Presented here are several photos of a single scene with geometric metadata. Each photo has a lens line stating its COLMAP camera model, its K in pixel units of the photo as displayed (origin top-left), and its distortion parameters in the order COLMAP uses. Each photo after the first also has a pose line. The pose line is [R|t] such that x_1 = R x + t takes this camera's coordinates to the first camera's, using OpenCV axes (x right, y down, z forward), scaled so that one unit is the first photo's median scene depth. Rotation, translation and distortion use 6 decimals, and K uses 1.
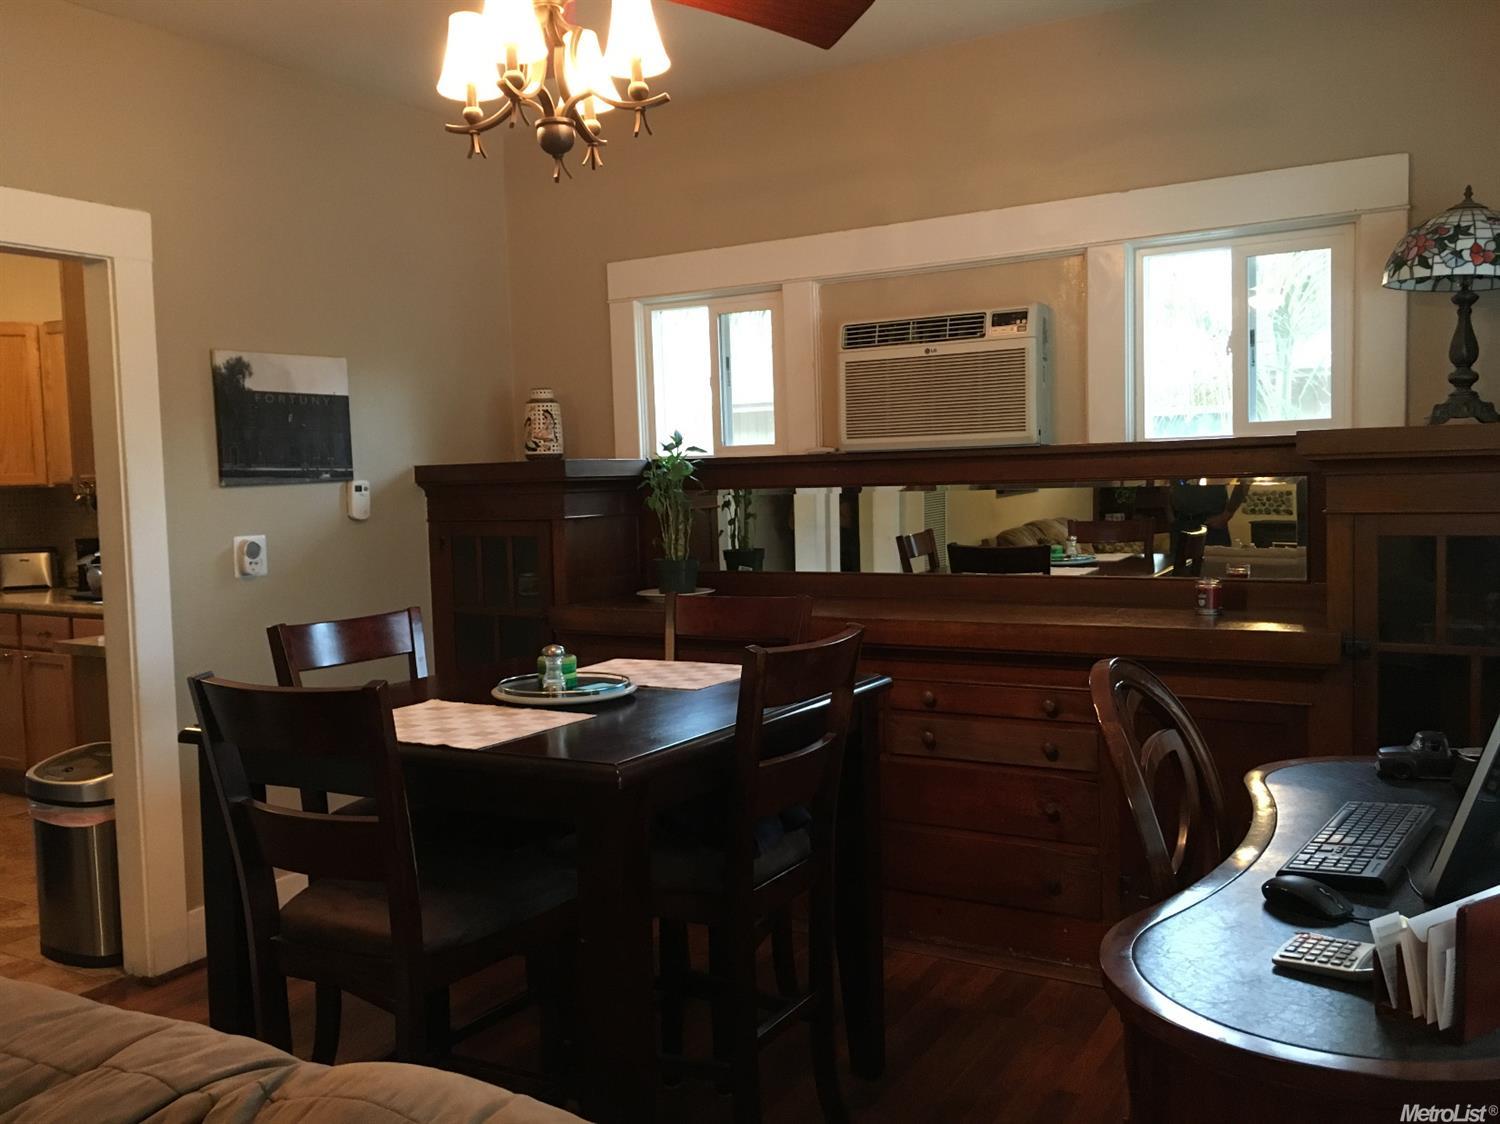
lens RADIAL K [[1282.2, 0, 749.9], [0, 1282.2, 557.8], [0, 0, 1]] dist [0.078806, -0.060518]
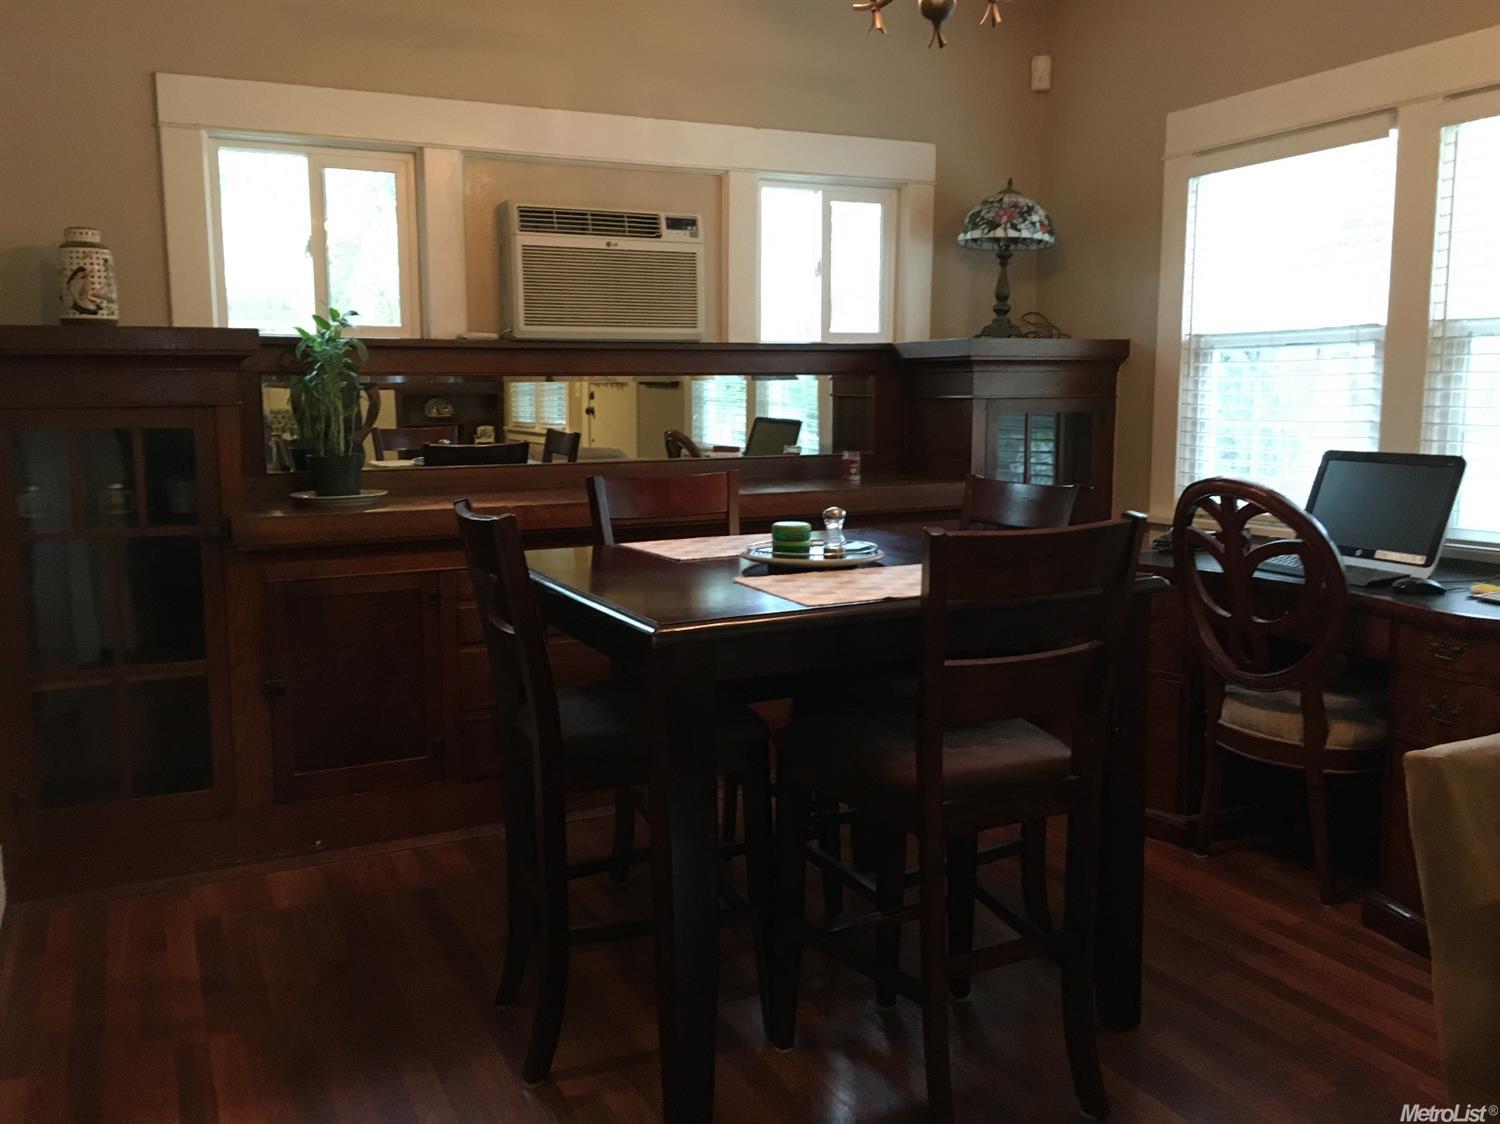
lens RADIAL K [[1282.2, 0, 750.4], [0, 1282.2, 563.9], [0, 0, 1]] dist [0.078806, -0.060518]
pose [[0.565015, -0.089942, 0.820164, -0.690674], [0.044341, 0.995914, 0.078669, 0.019650], [-0.823888, -0.008082, 0.566694, 0.322925]]
